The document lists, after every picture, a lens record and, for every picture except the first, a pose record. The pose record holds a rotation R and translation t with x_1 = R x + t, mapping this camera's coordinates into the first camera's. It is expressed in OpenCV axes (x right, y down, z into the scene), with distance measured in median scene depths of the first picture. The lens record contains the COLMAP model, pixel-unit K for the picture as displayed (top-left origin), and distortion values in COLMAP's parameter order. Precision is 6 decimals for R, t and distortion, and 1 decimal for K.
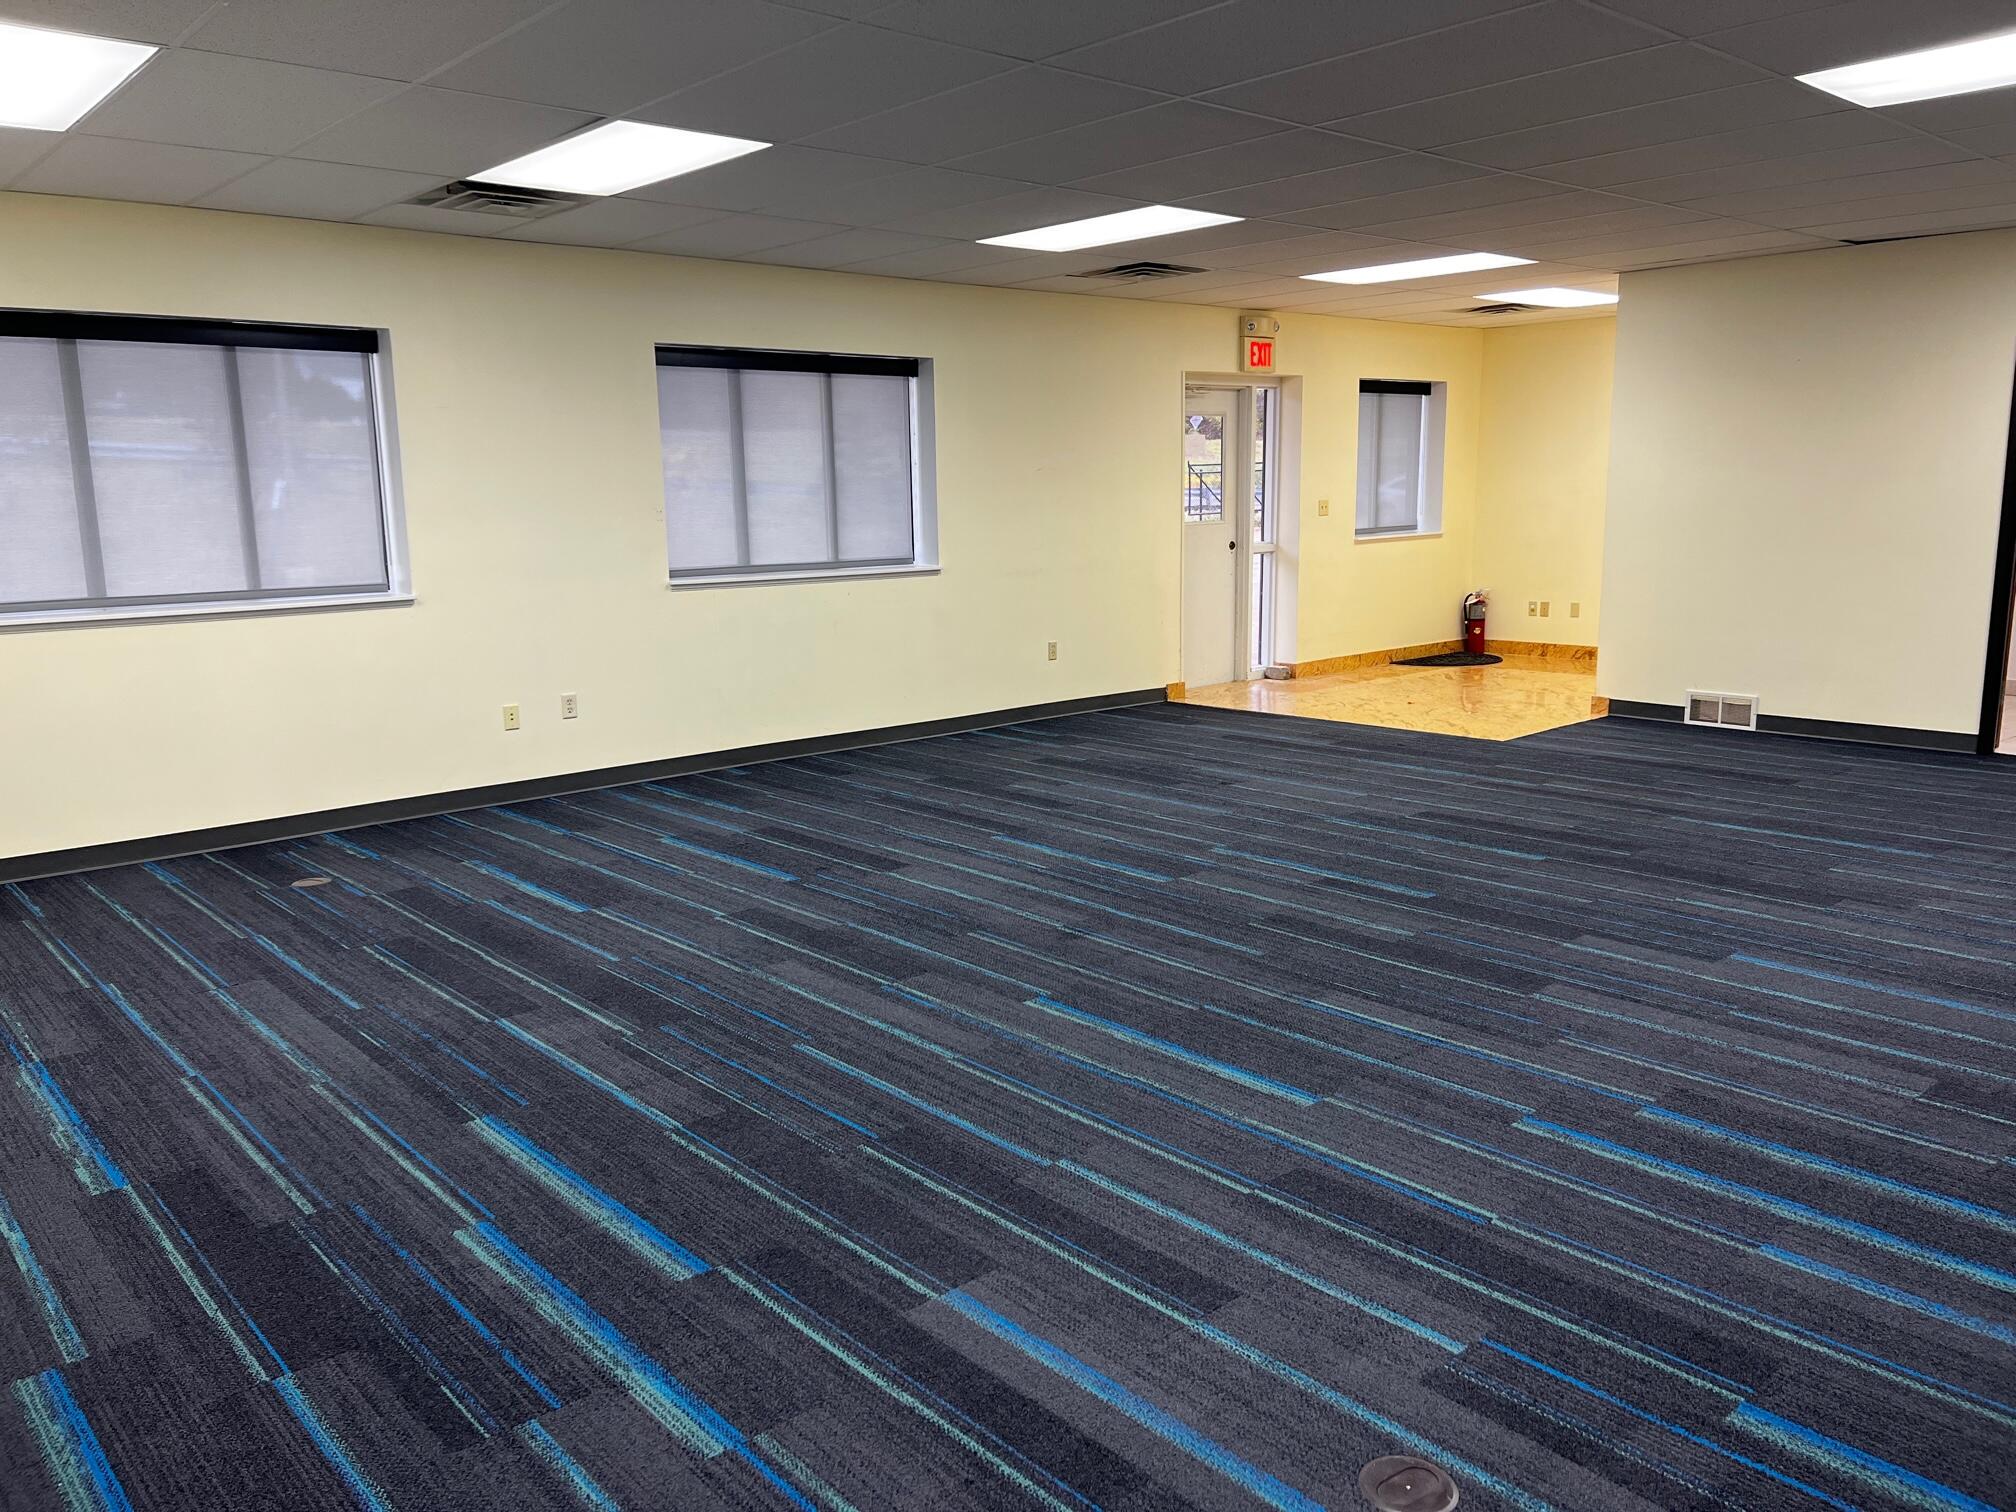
lens RADIAL K [[1503.1, 0, 988.3], [0, 1503.1, 758.5], [0, 0, 1]] dist [0.029766, -0.013983]
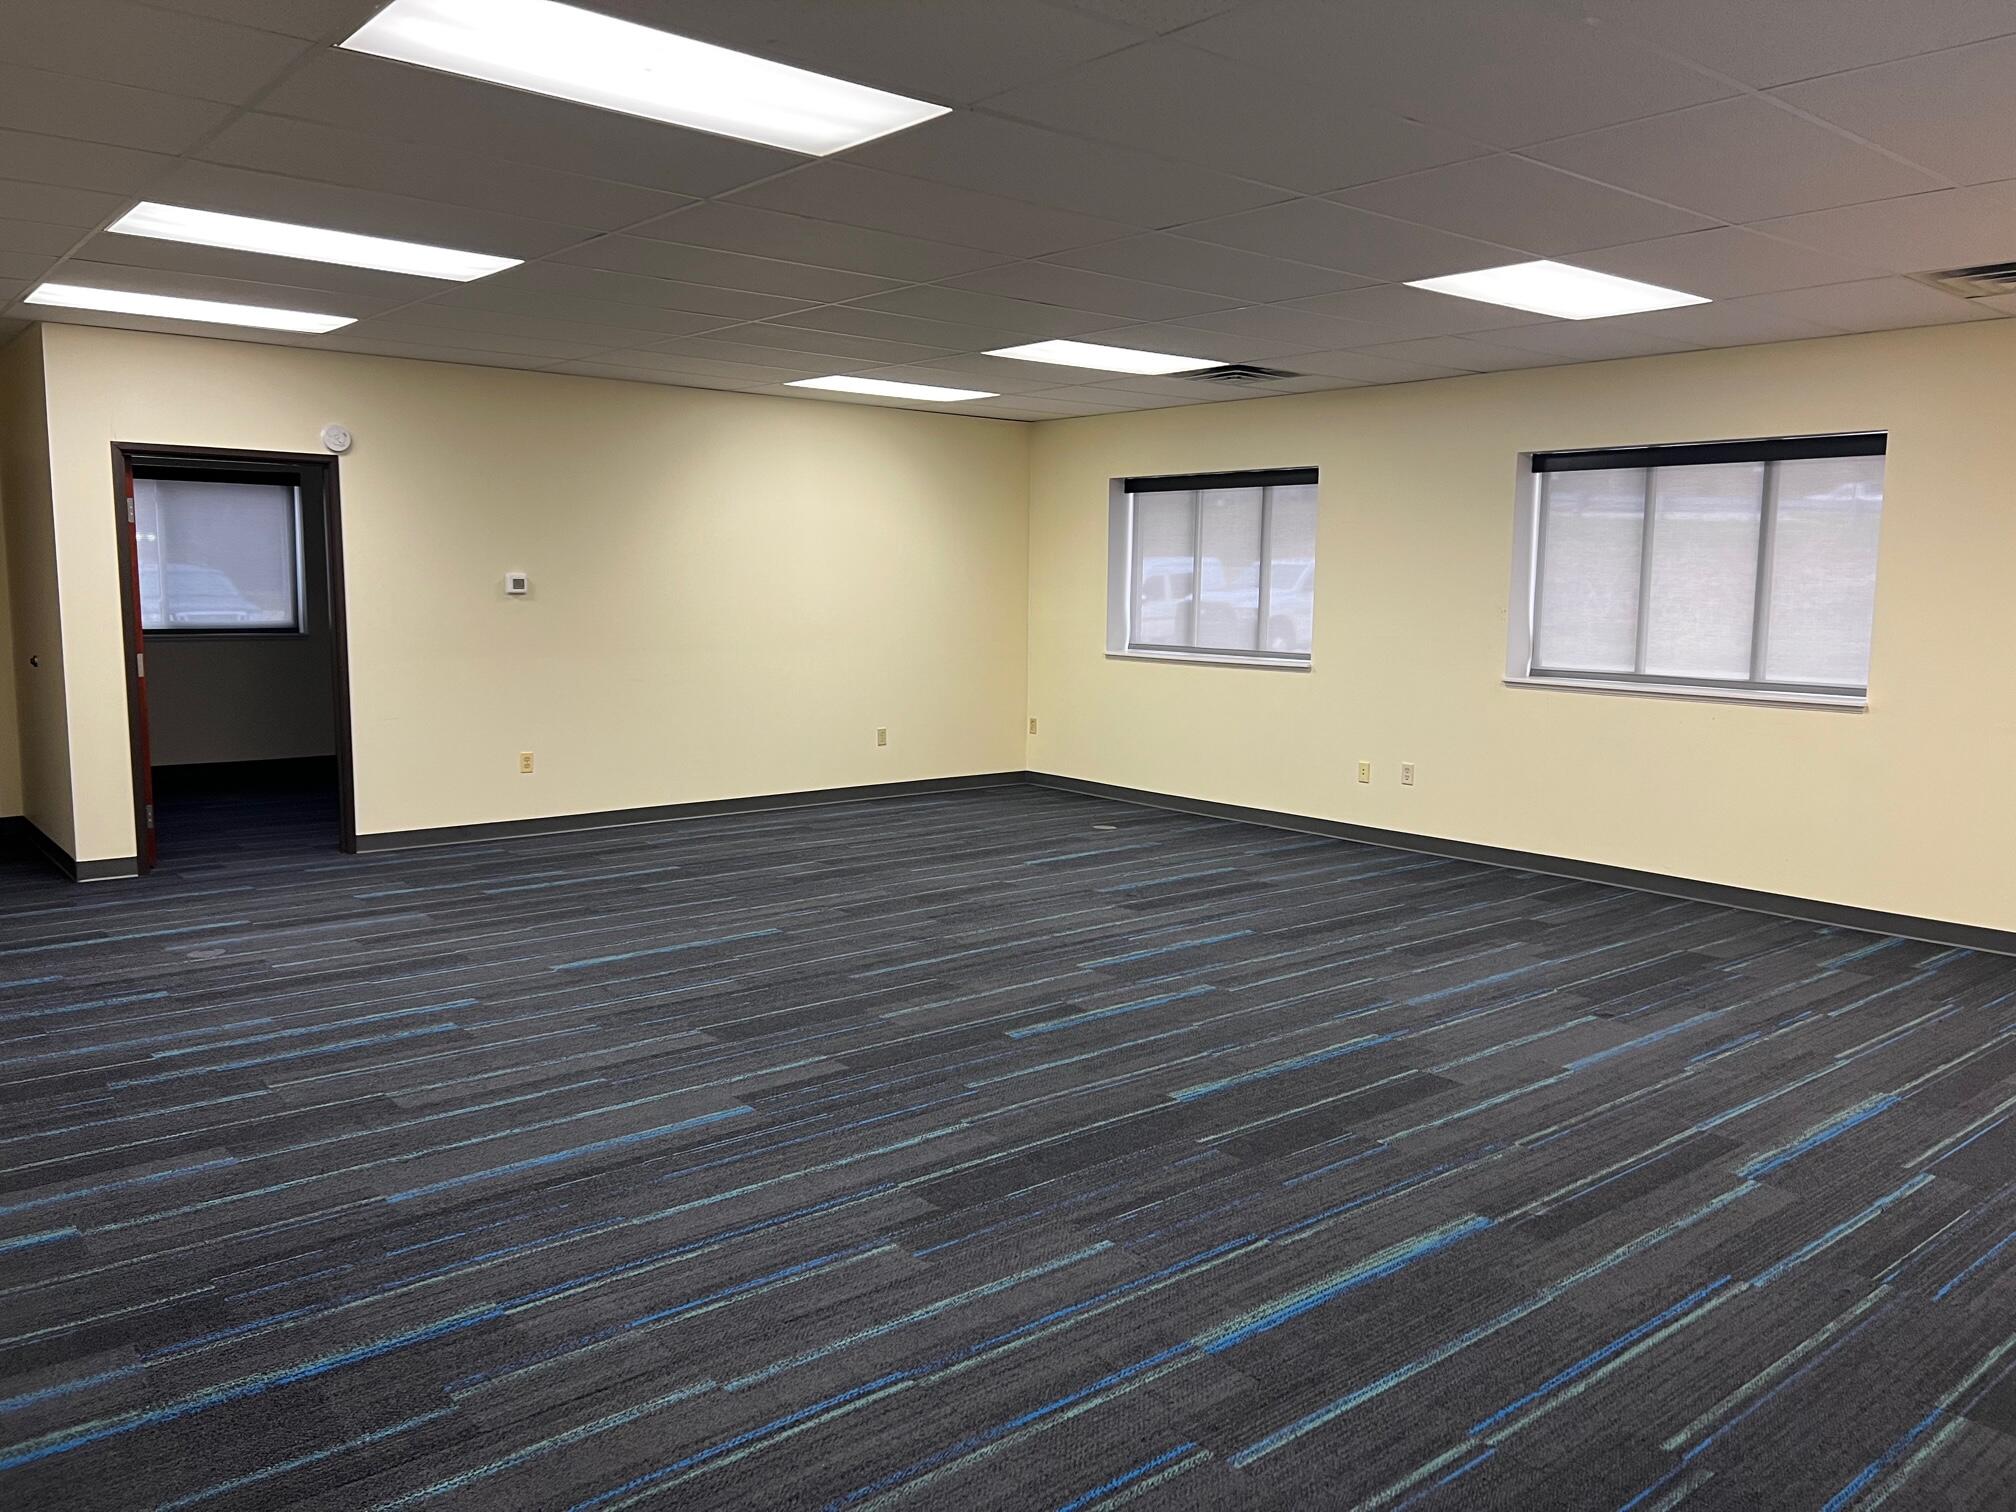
lens RADIAL K [[1503.1, 0, 1023.5], [0, 1503.1, 736.3], [0, 0, 1]] dist [0.029766, -0.013983]
pose [[-0.011242, 0.121026, -0.992586, 1.243855], [-0.195551, 0.973215, 0.120879, -0.209995], [0.980629, 0.195460, 0.012726, 1.006283]]
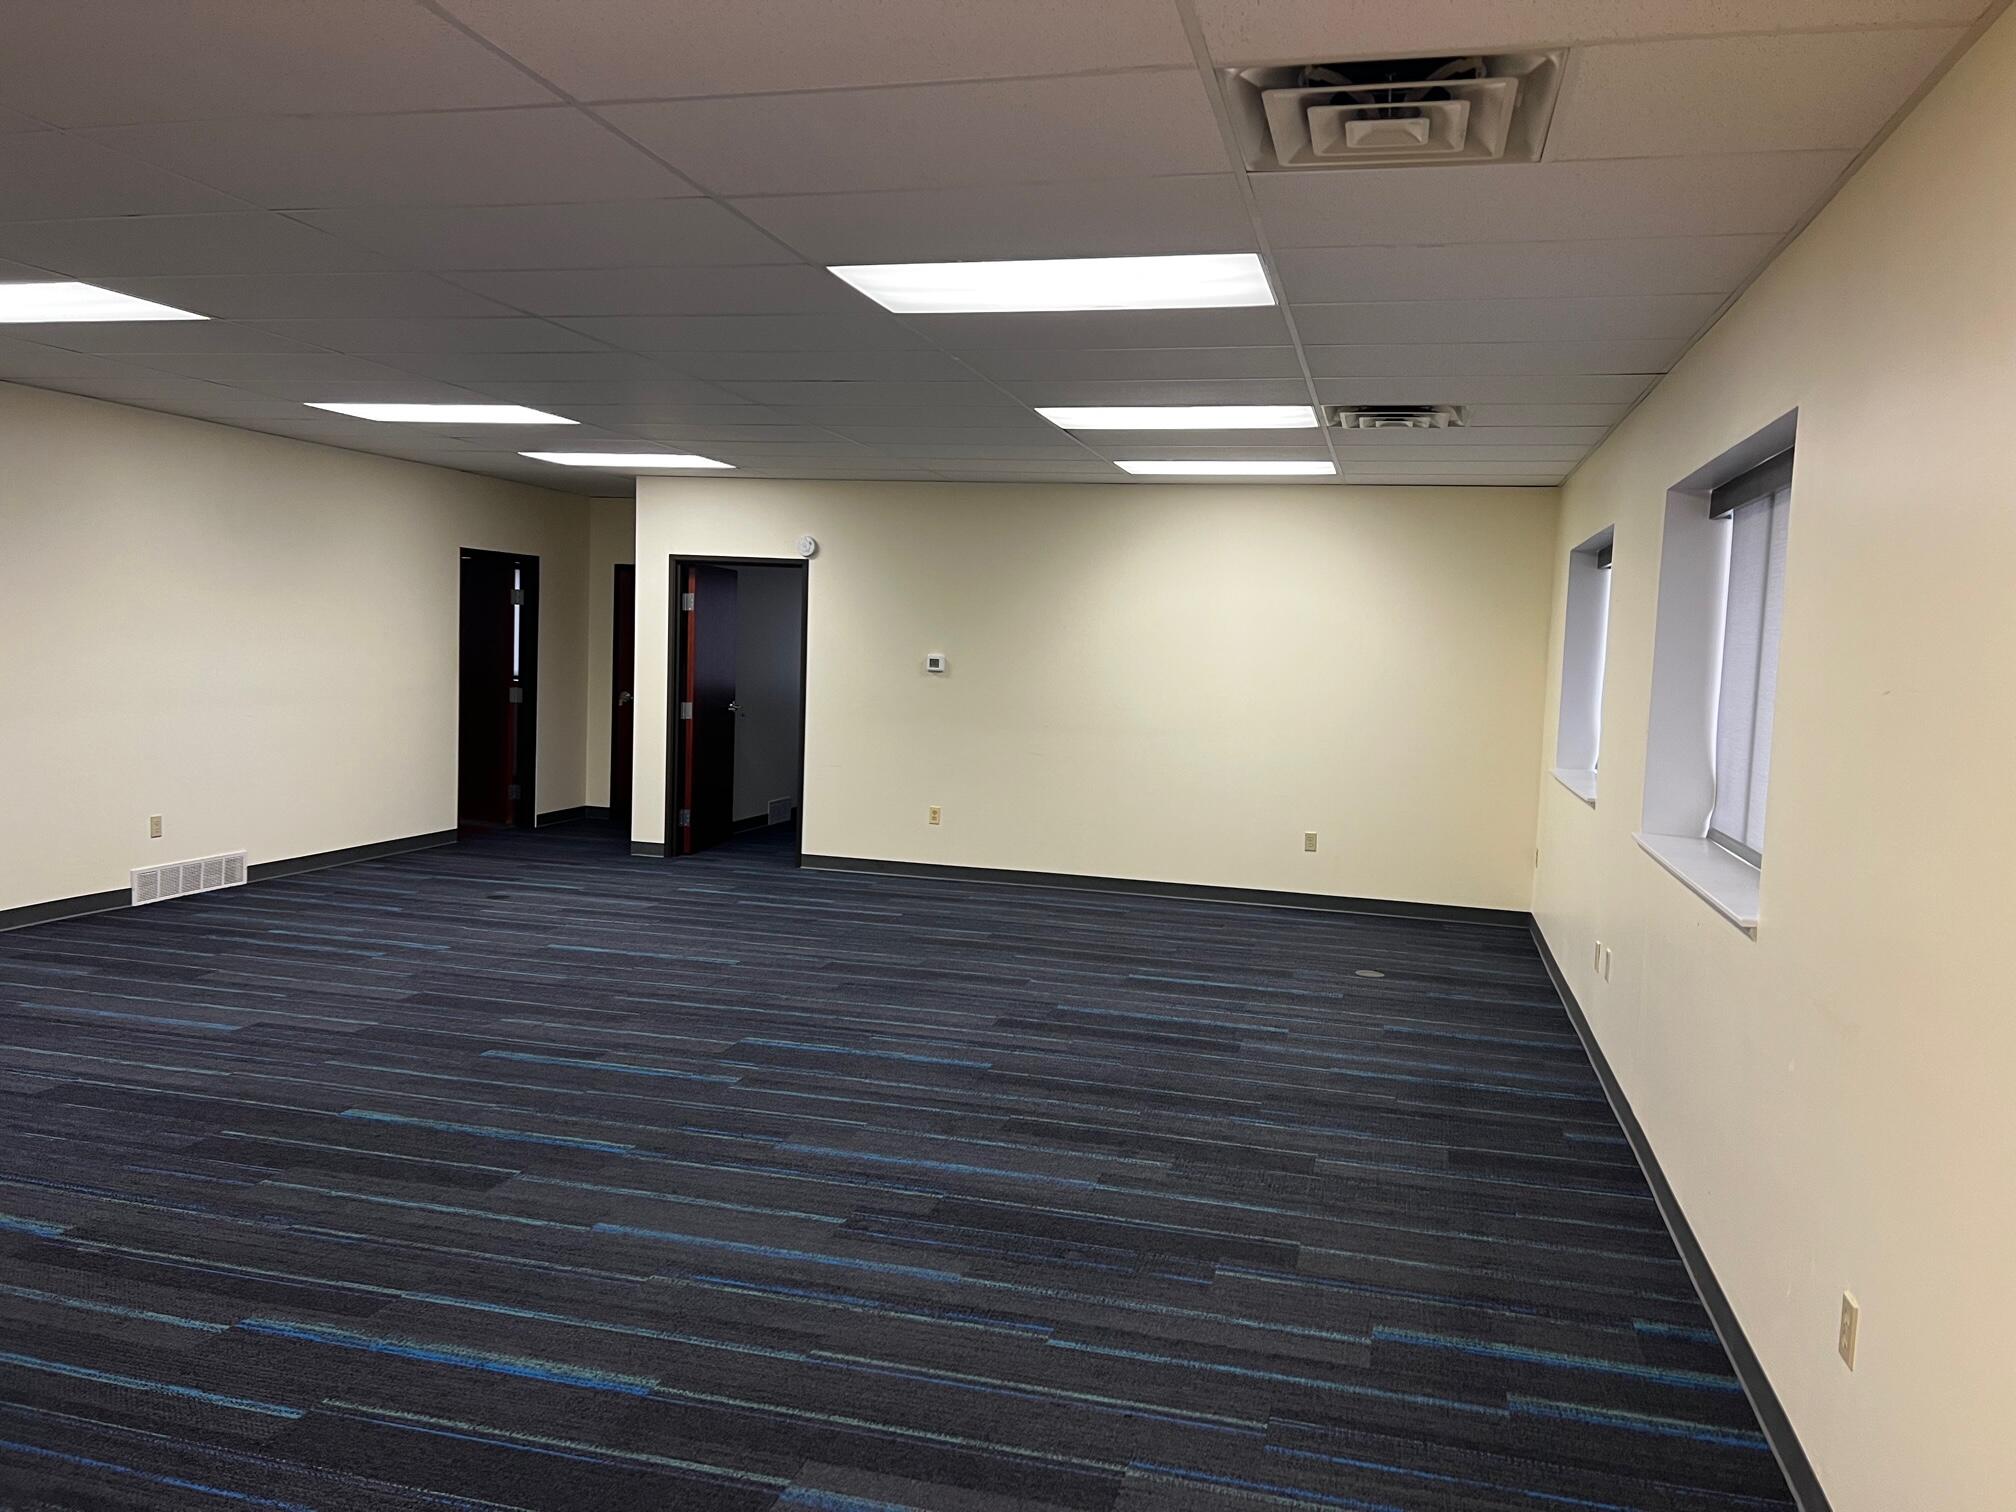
lens RADIAL K [[1503.1, 0, 1022.7], [0, 1503.1, 764.9], [0, 0, 1]] dist [0.029766, -0.013983]
pose [[-0.819214, 0.031065, -0.572646, 0.606307], [-0.129957, 0.962500, 0.238127, -0.411208], [0.558570, 0.269497, -0.784456, 2.058492]]
